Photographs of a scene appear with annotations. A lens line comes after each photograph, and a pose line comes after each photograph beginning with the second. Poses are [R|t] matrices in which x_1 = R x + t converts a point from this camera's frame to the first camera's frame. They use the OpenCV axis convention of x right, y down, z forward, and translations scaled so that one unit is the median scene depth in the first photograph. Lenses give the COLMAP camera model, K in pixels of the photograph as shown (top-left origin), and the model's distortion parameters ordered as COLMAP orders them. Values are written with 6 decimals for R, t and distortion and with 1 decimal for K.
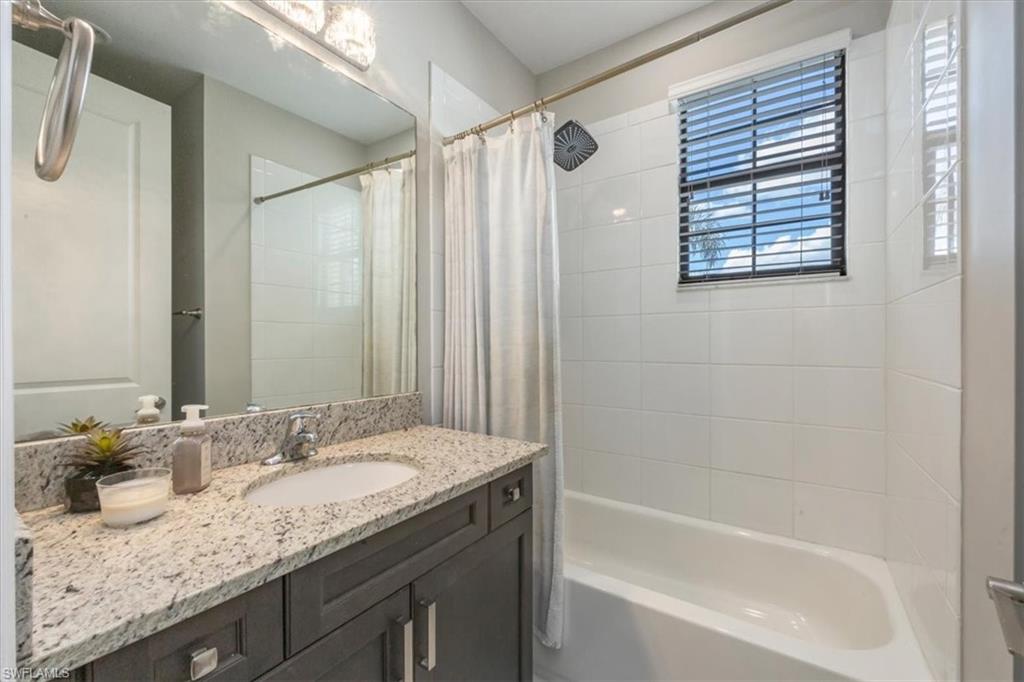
lens RADIAL K [[408.3, 0, 515.0], [0, 408.3, 341.5], [0, 0, 1]] dist [-0.003347, -0.000426]
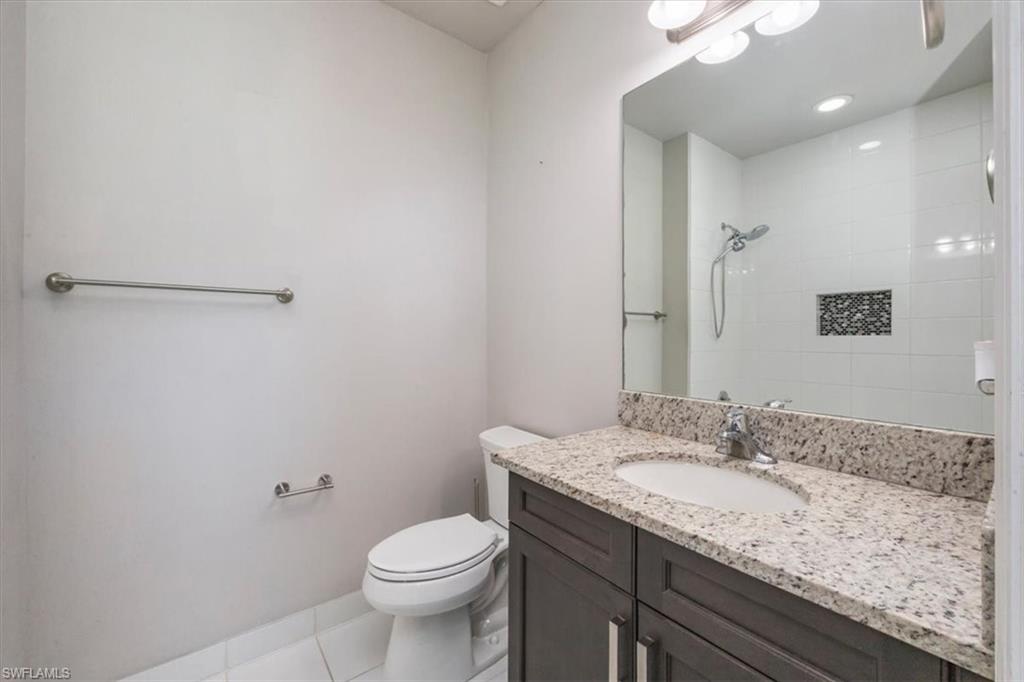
lens RADIAL K [[408.3, 0, 515.3], [0, 408.3, 337.7], [0, 0, 1]] dist [-0.003347, -0.000426]
pose [[-0.311533, 0.002989, -0.950231, 0.668019], [0.001622, 0.999995, 0.002614, 0.010471], [0.950234, -0.000727, -0.311536, 0.999798]]
